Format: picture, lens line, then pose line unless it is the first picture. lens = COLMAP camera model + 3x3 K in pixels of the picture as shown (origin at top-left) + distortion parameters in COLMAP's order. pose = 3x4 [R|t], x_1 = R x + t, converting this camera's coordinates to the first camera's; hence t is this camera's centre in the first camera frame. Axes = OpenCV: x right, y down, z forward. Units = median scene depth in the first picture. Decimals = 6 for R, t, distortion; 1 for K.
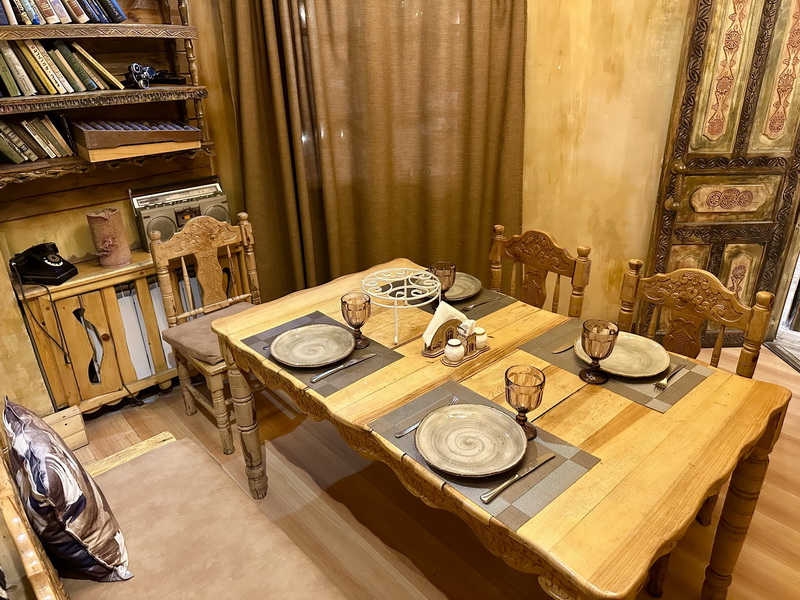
lens RADIAL K [[563.8, 0, 400.0], [0, 563.8, 300.0], [0, 0, 1]] dist [0.057411, -0.076022]
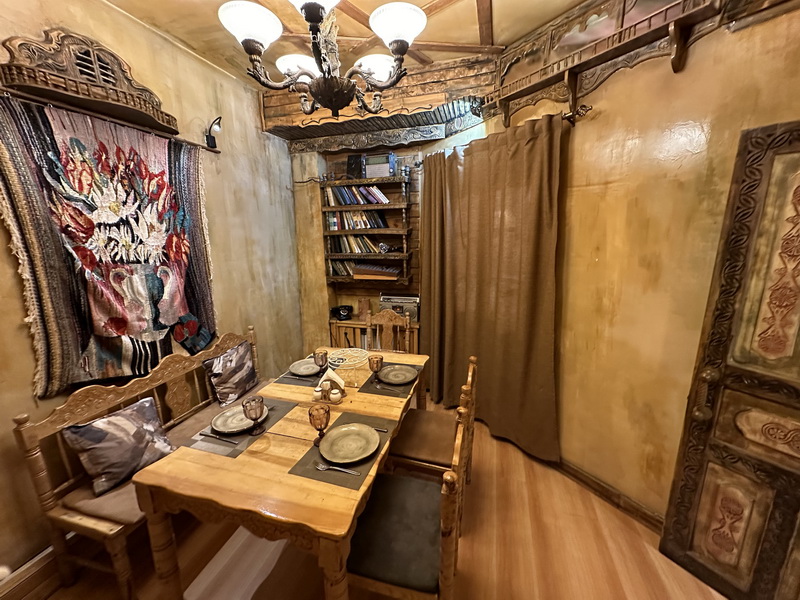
lens RADIAL K [[317.4, 0, 400.0], [0, 317.4, 300.0], [0, 0, 1]] dist [-0.001911, 0.000002]
pose [[0.526512, 0.189560, -0.828766, 0.687979], [-0.346808, 0.937918, -0.005800, -0.189643], [0.776215, 0.290476, 0.559566, 0.337801]]
